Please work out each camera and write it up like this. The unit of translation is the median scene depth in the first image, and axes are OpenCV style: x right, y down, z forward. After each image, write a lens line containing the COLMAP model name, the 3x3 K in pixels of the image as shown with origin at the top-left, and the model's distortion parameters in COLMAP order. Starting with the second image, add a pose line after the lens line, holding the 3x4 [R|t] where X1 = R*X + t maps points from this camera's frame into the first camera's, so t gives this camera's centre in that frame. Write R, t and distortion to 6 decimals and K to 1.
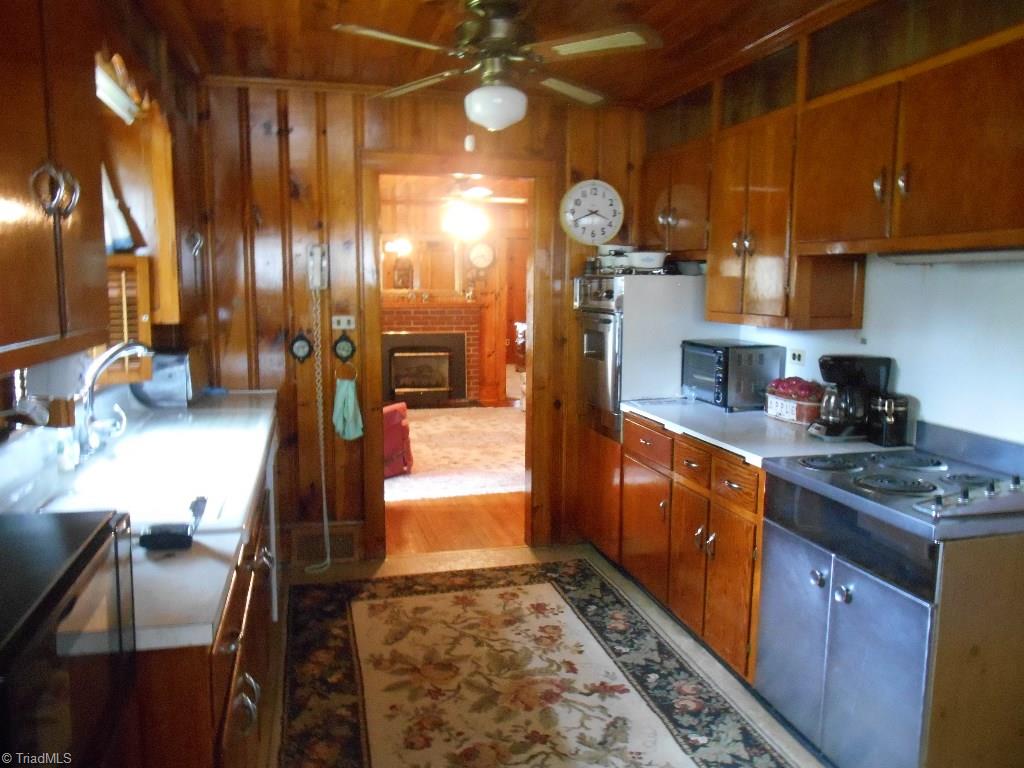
lens RADIAL K [[793.8, 0, 512.0], [0, 793.8, 384.0], [0, 0, 1]] dist [-0.017380, -0.003021]
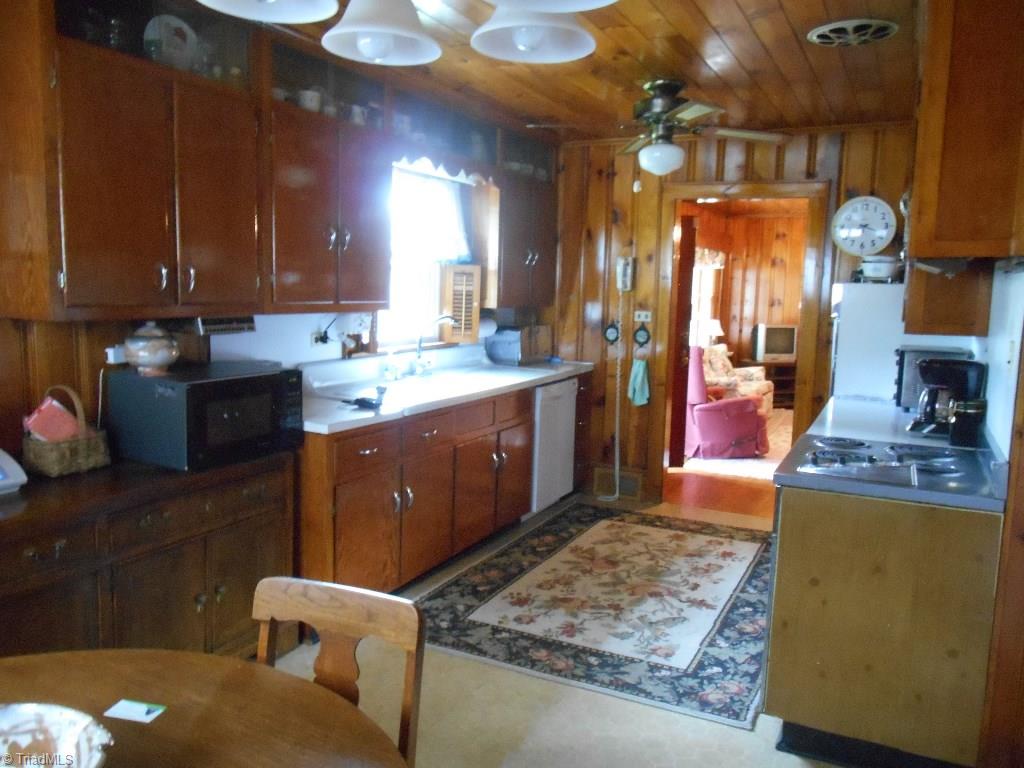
lens RADIAL K [[793.8, 0, 512.0], [0, 793.8, 384.0], [0, 0, 1]] dist [-0.017380, -0.003021]
pose [[0.756828, 0.096300, -0.646481, 0.580582], [-0.101519, 0.994403, 0.029279, 0.020948], [0.645682, 0.043471, 0.762368, -0.163670]]
